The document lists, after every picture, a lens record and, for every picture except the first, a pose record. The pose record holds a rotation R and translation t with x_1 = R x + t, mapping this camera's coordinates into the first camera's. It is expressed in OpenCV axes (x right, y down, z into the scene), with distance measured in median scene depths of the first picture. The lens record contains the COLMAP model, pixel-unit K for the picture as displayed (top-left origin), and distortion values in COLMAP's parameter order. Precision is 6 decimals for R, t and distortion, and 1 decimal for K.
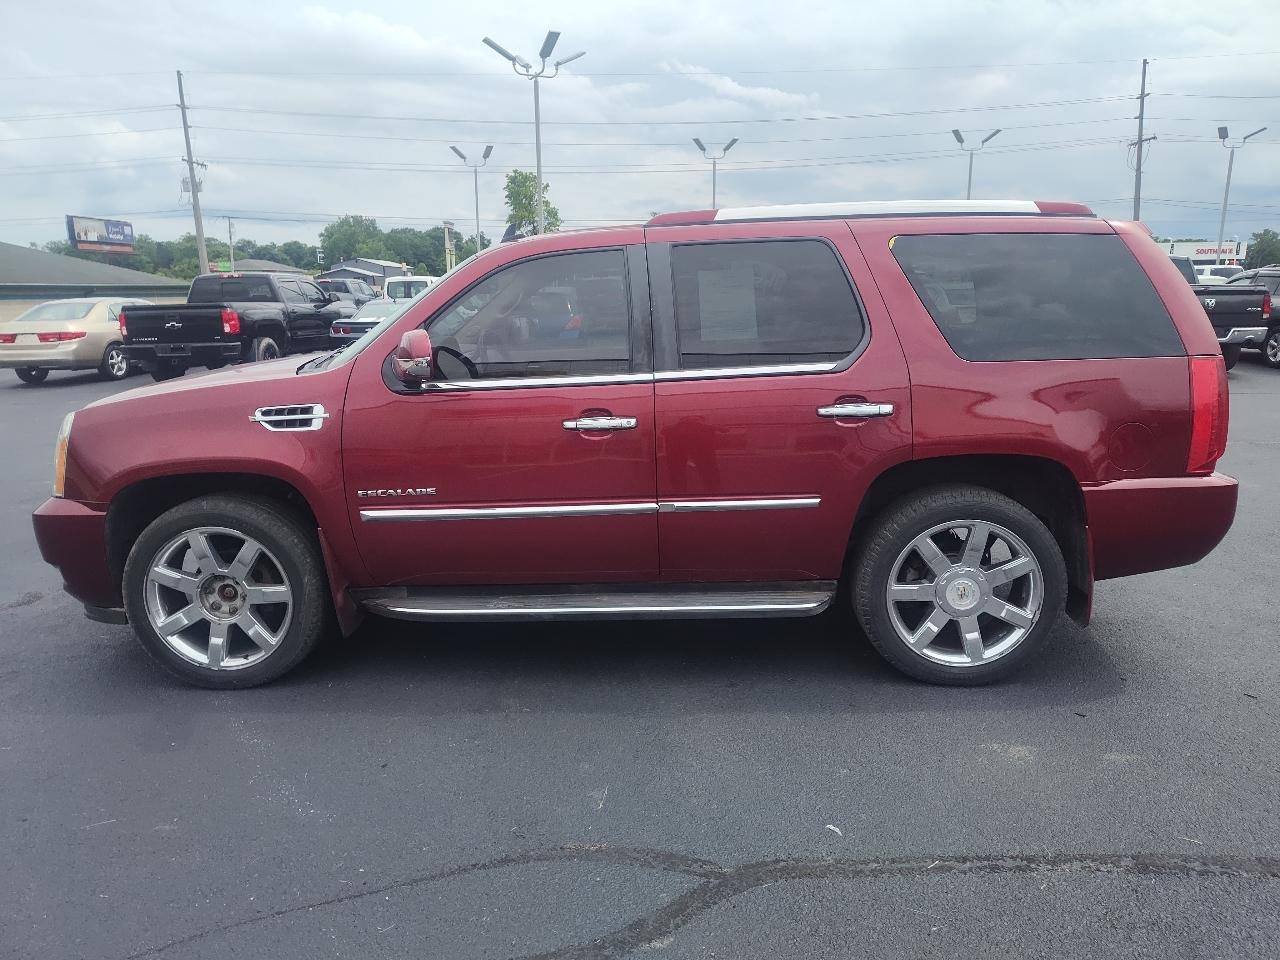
lens RADIAL K [[859.6, 0, 642.9], [0, 859.6, 463.8], [0, 0, 1]] dist [0.028080, -0.002246]
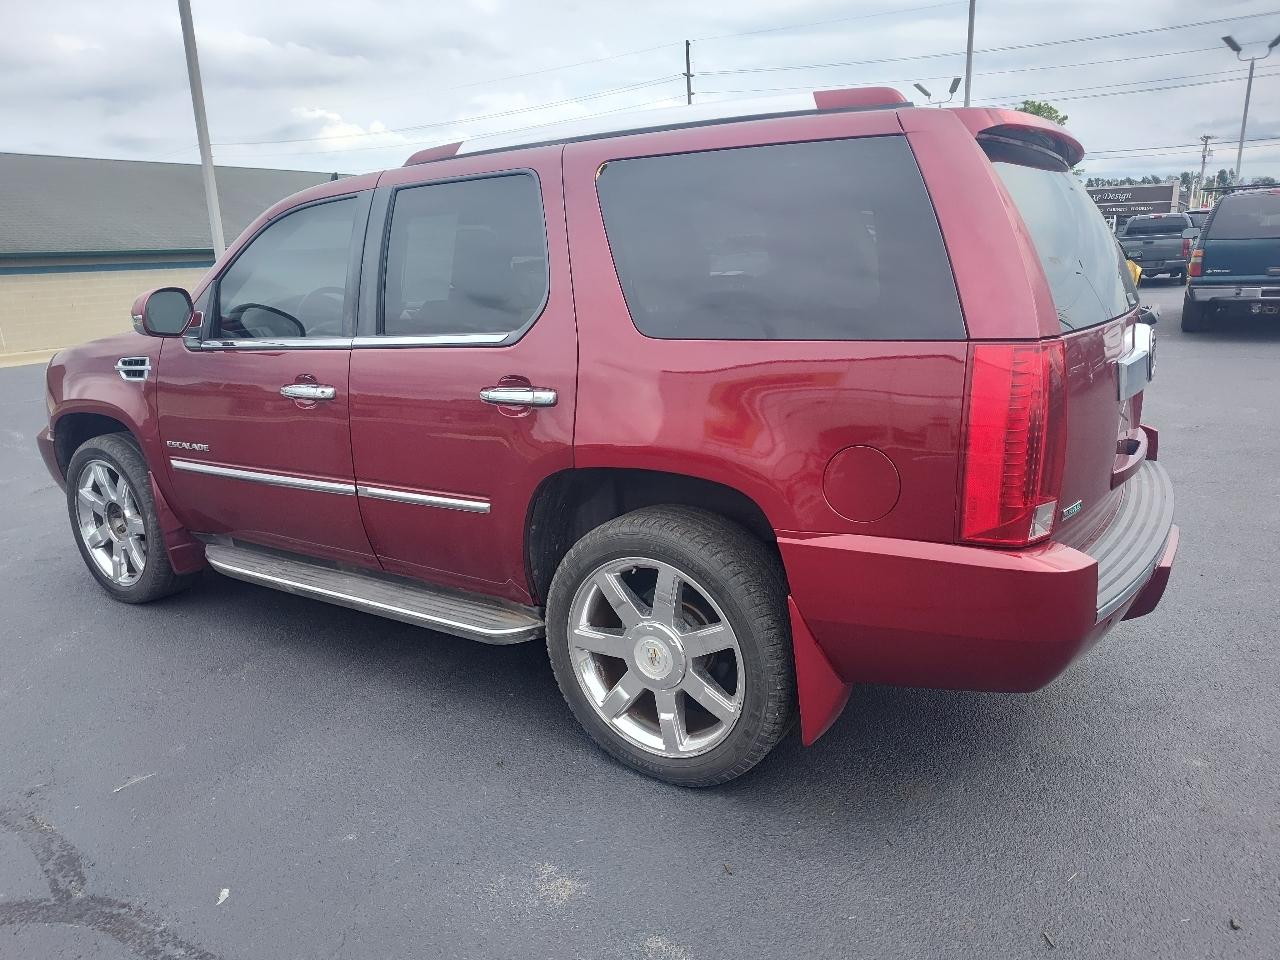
lens RADIAL K [[872.6, 0, 670.7], [0, 872.6, 480.7], [0, 0, 1]] dist [0.006862, -0.000961]
pose [[0.860317, 0.114580, -0.496716, 0.733021], [-0.079618, 0.992656, 0.091082, -0.066571], [0.503504, -0.038812, 0.863121, 0.377902]]
